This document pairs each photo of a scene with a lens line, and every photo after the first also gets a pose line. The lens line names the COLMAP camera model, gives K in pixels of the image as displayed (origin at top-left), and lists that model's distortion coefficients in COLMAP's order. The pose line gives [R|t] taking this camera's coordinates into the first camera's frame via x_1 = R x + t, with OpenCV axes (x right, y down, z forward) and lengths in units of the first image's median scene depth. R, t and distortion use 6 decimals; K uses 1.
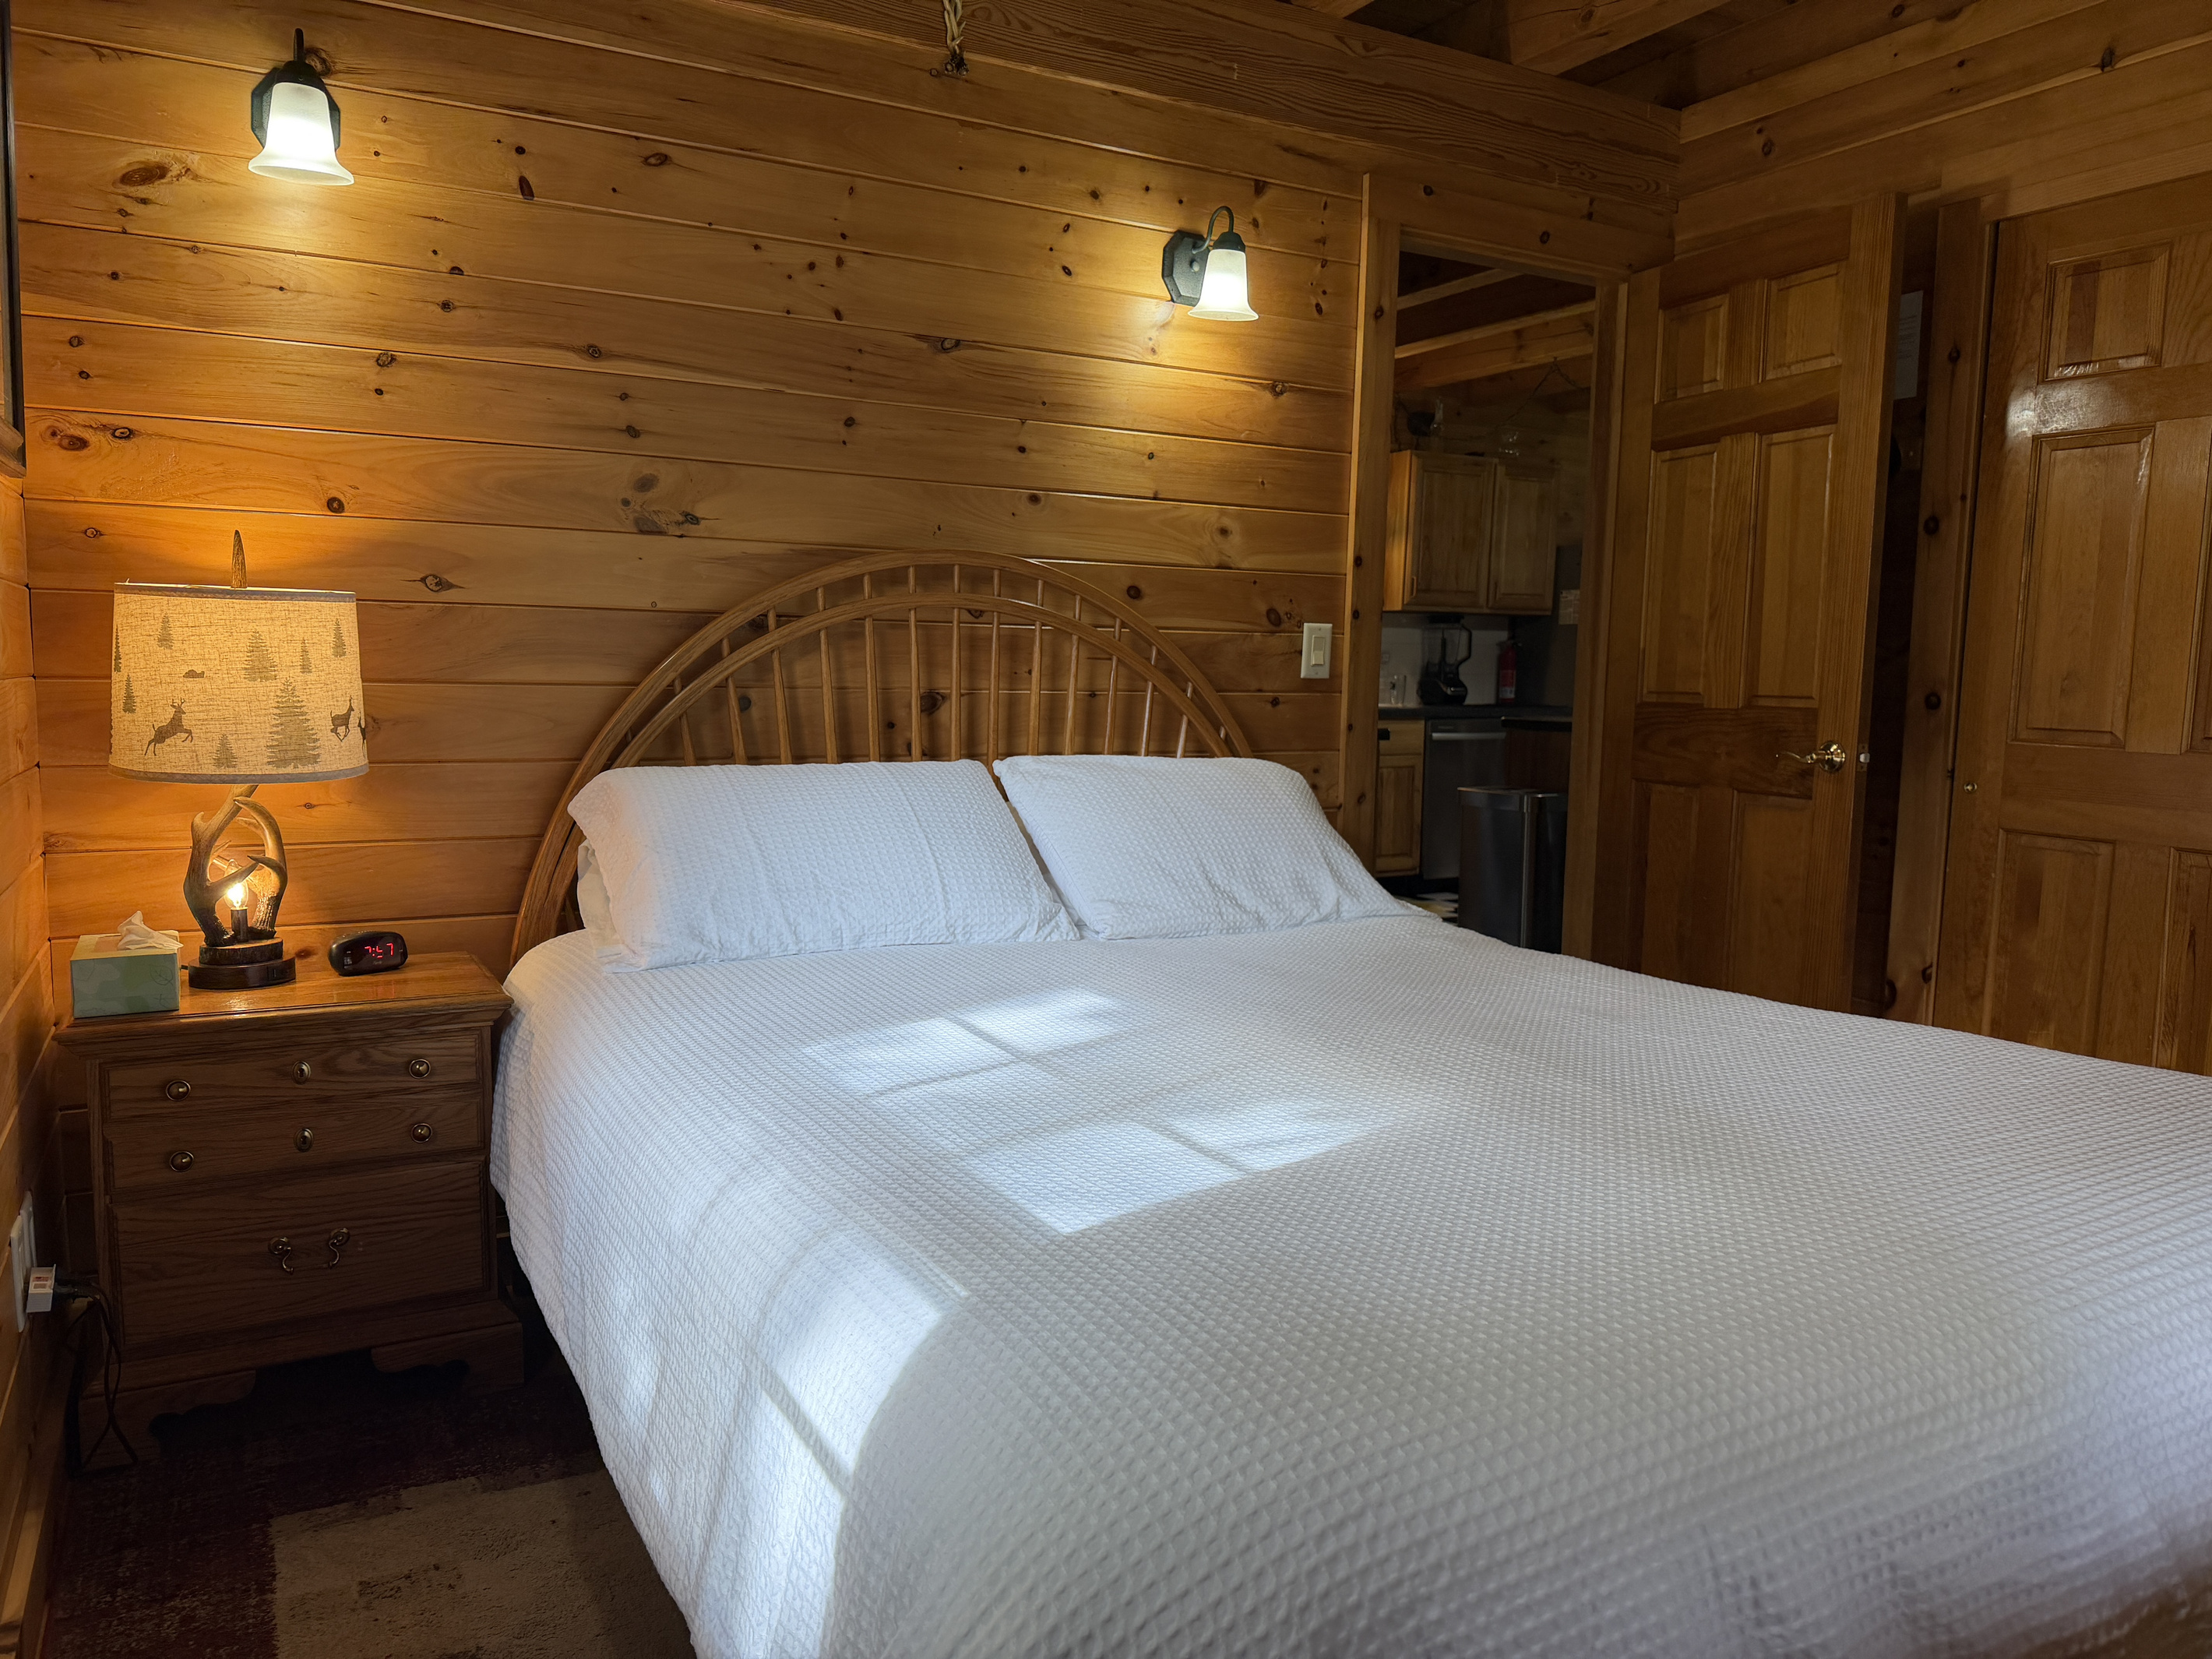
lens RADIAL K [[1609.4, 0, 1181.2], [0, 1609.4, 827.9], [0, 0, 1]] dist [0.118171, -0.144888]
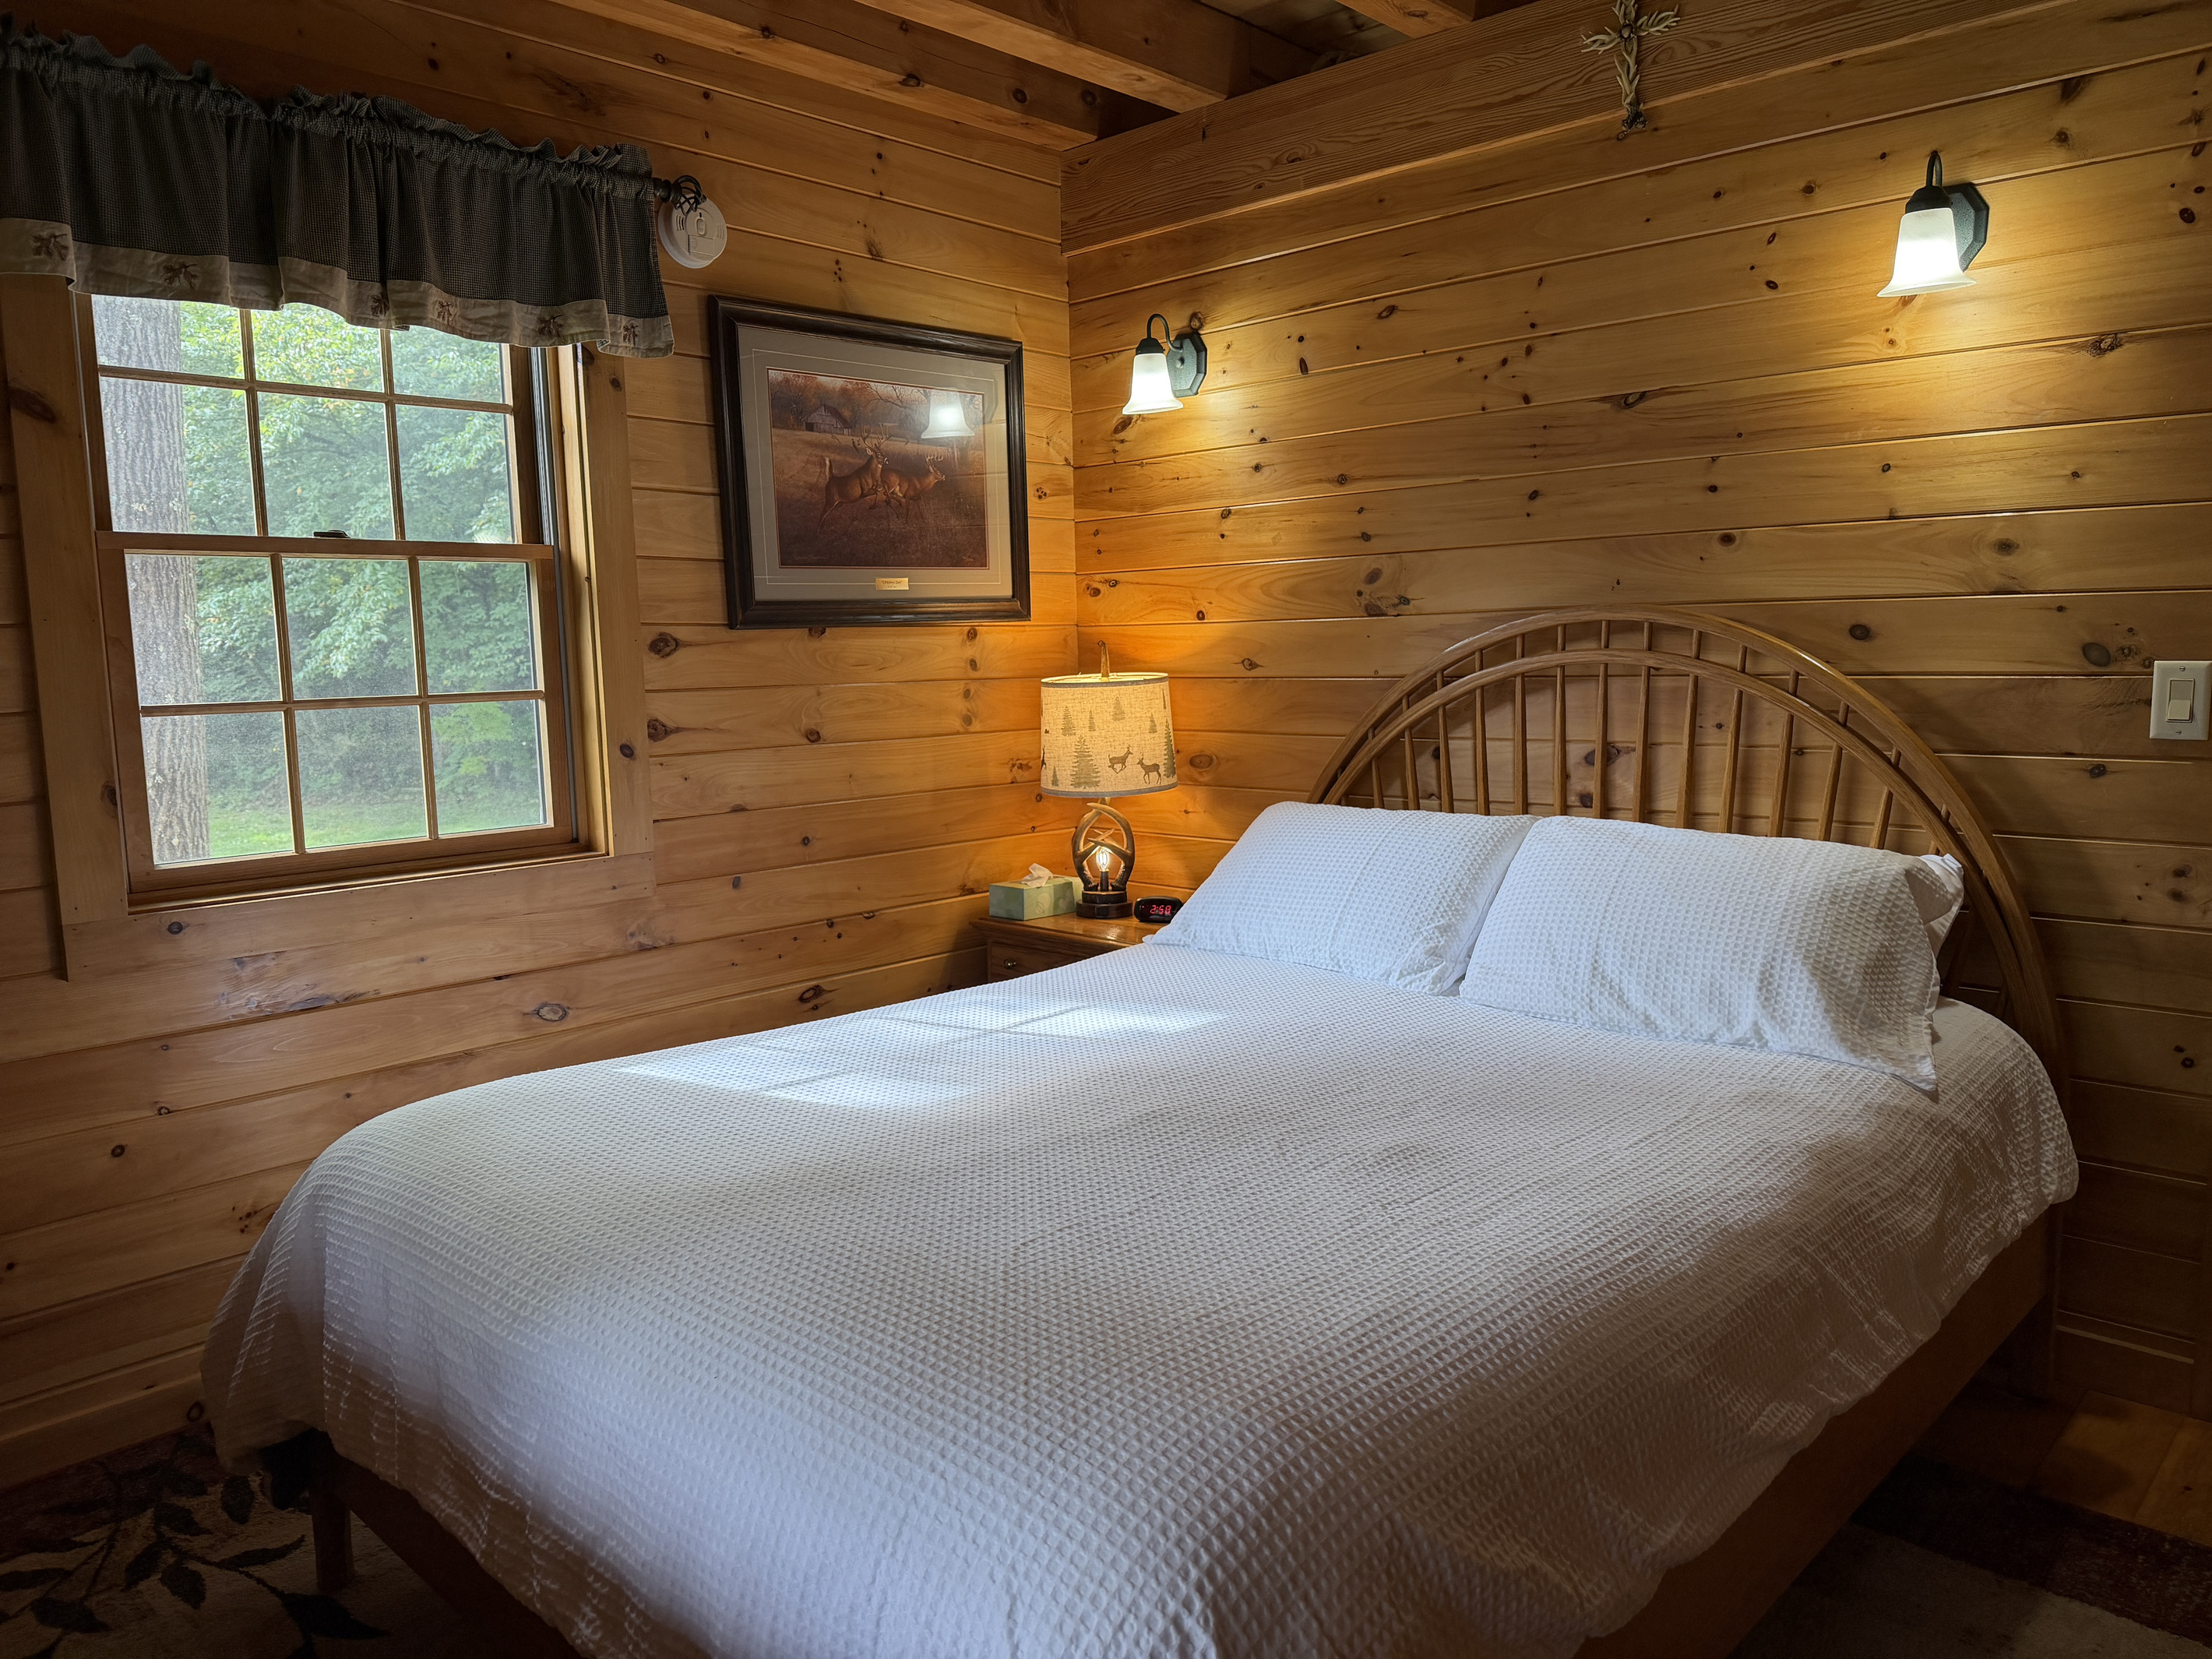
lens RADIAL K [[1555.9, 0, 1096.1], [0, 1555.9, 838.5], [0, 0, 1]] dist [0.104132, -0.138906]
pose [[0.286811, 0.096601, -0.953104, 0.757513], [-0.071637, 0.994280, 0.079217, -0.088025], [0.955305, 0.045557, 0.292091, 0.442774]]
